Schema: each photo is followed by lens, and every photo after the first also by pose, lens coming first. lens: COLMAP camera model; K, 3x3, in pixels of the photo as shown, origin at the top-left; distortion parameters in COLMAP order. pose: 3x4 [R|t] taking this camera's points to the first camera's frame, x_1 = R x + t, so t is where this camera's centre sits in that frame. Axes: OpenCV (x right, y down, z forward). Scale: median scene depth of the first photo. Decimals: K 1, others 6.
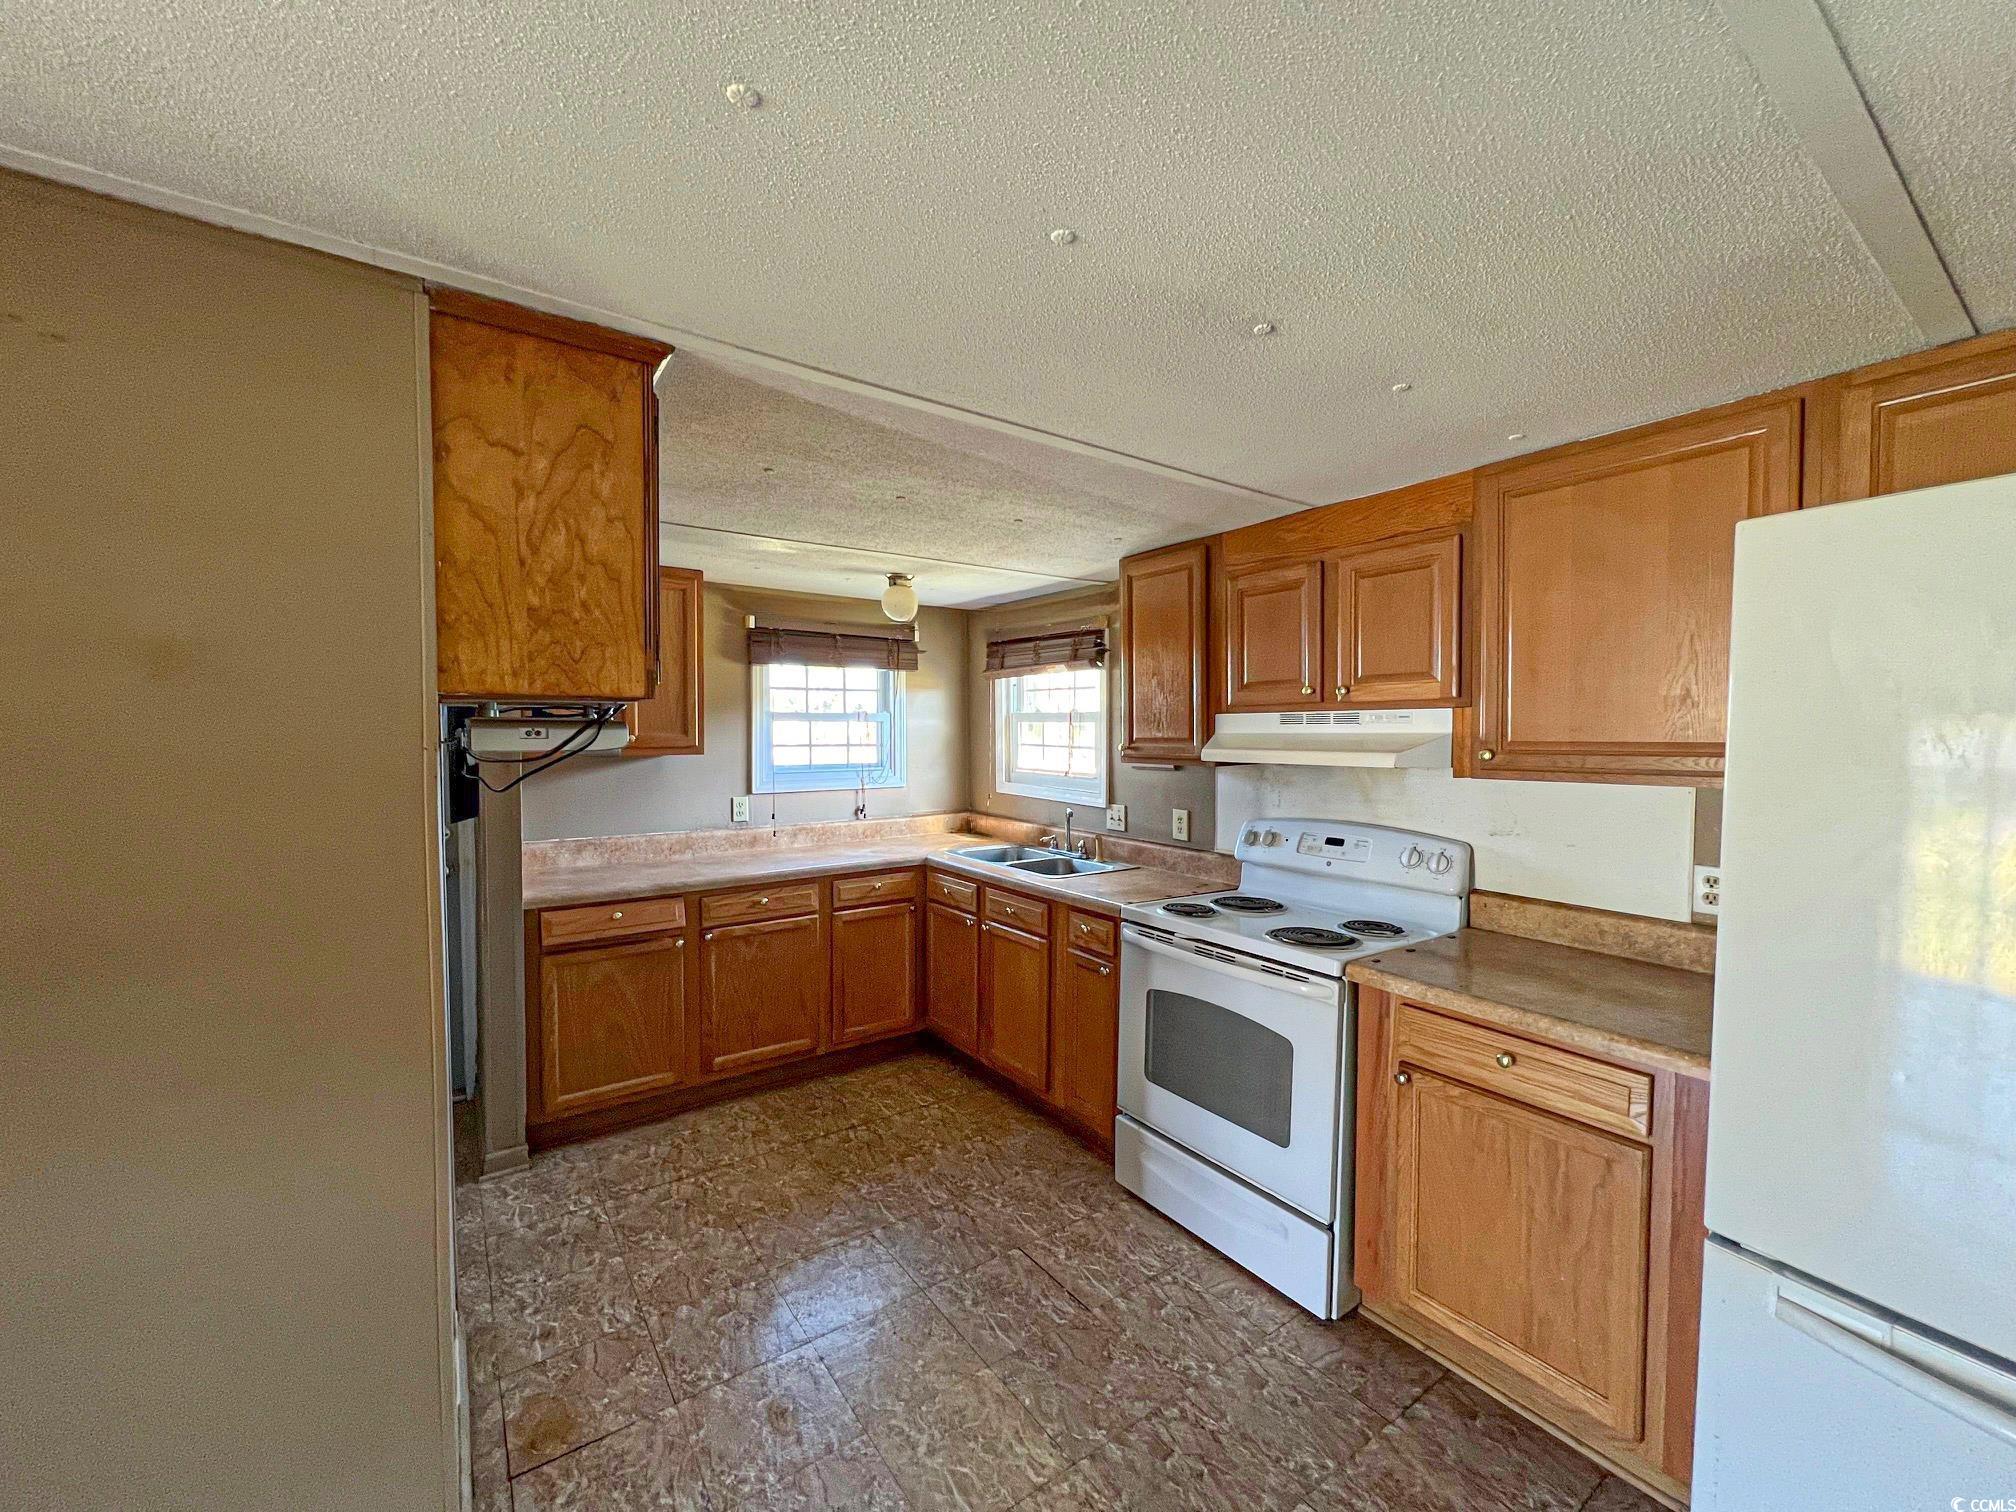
lens RADIAL K [[809.2, 0, 1010.6], [0, 809.2, 764.5], [0, 0, 1]] dist [0.001908, 0.000552]
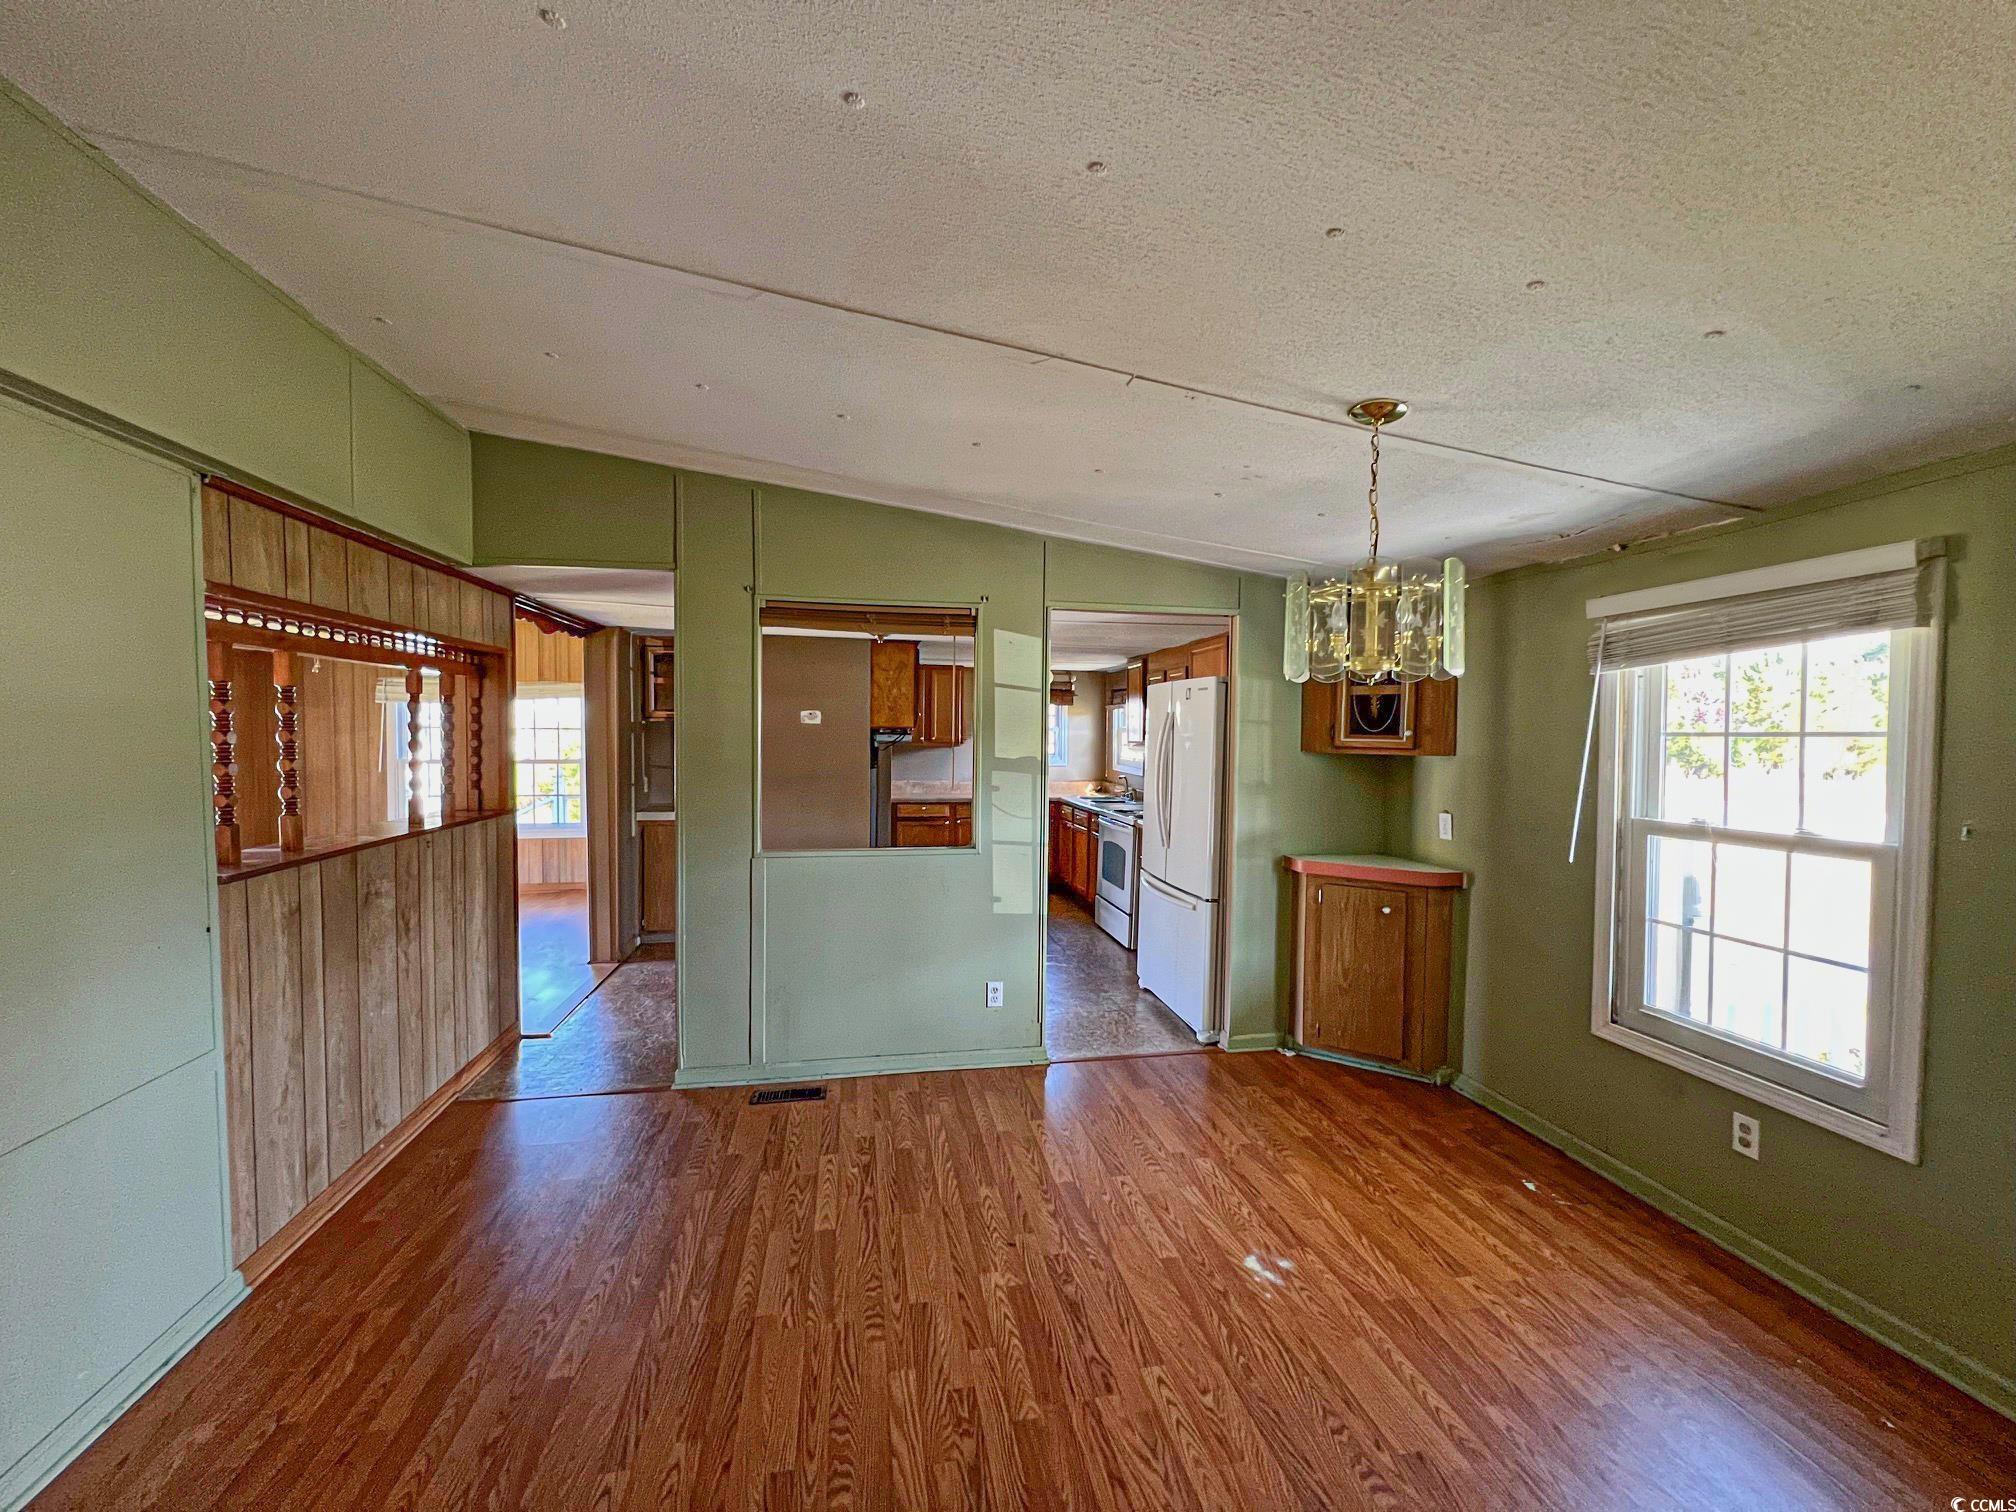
lens RADIAL K [[809.2, 0, 1009.6], [0, 809.2, 762.8], [0, 0, 1]] dist [0.001908, 0.000552]
pose [[0.910074, 0.020634, -0.413931, 0.806157], [-0.024333, 0.999697, -0.003664, 0.046096], [0.413730, 0.013406, 0.910301, -1.198362]]
